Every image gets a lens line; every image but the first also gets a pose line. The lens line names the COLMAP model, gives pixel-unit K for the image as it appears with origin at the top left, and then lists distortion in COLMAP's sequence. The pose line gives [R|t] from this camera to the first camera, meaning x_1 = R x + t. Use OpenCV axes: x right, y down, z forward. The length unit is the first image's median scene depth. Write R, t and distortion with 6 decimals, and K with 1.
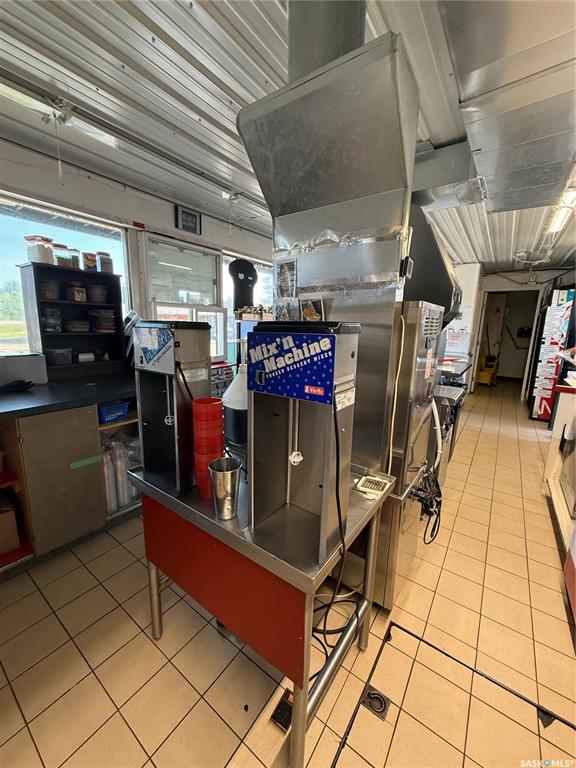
lens RADIAL K [[305.7, 0, 285.1], [0, 305.7, 381.0], [0, 0, 1]] dist [-0.000237, -0.000005]
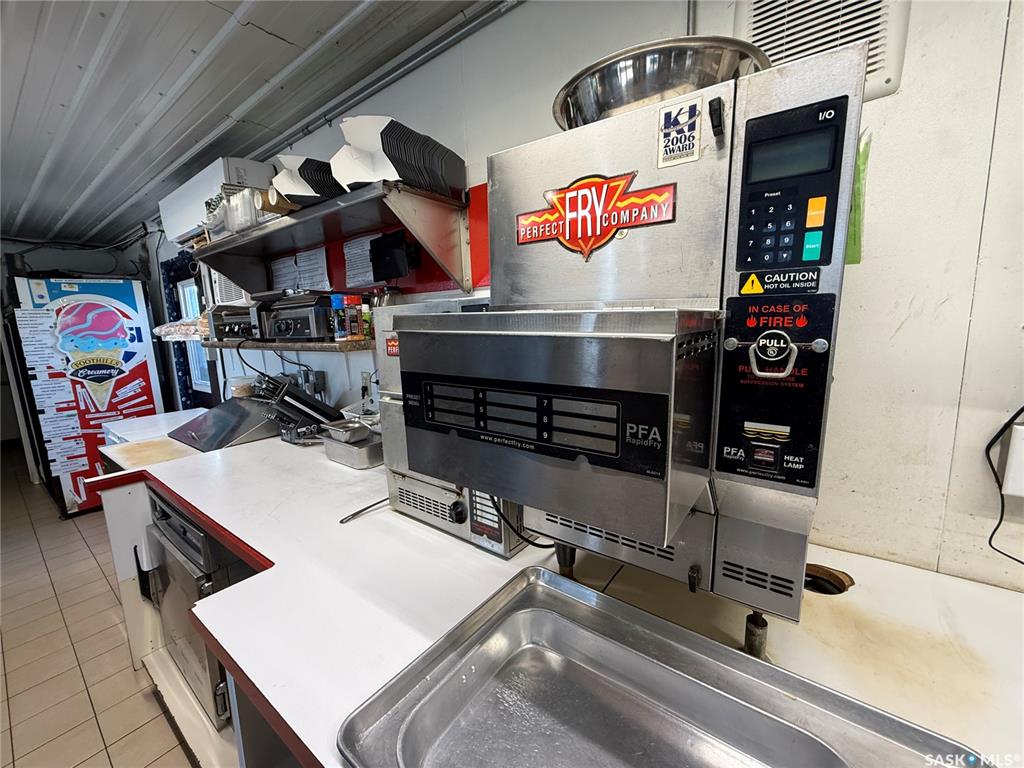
lens RADIAL K [[407.6, 0, 512.6], [0, 407.6, 387.2], [0, 0, 1]] dist [-0.000237, -0.000005]
pose [[0.020410, -0.185048, 0.982517, 0.170912], [0.218500, 0.959792, 0.176229, -0.051783], [-0.975623, 0.211084, 0.060023, 0.158809]]
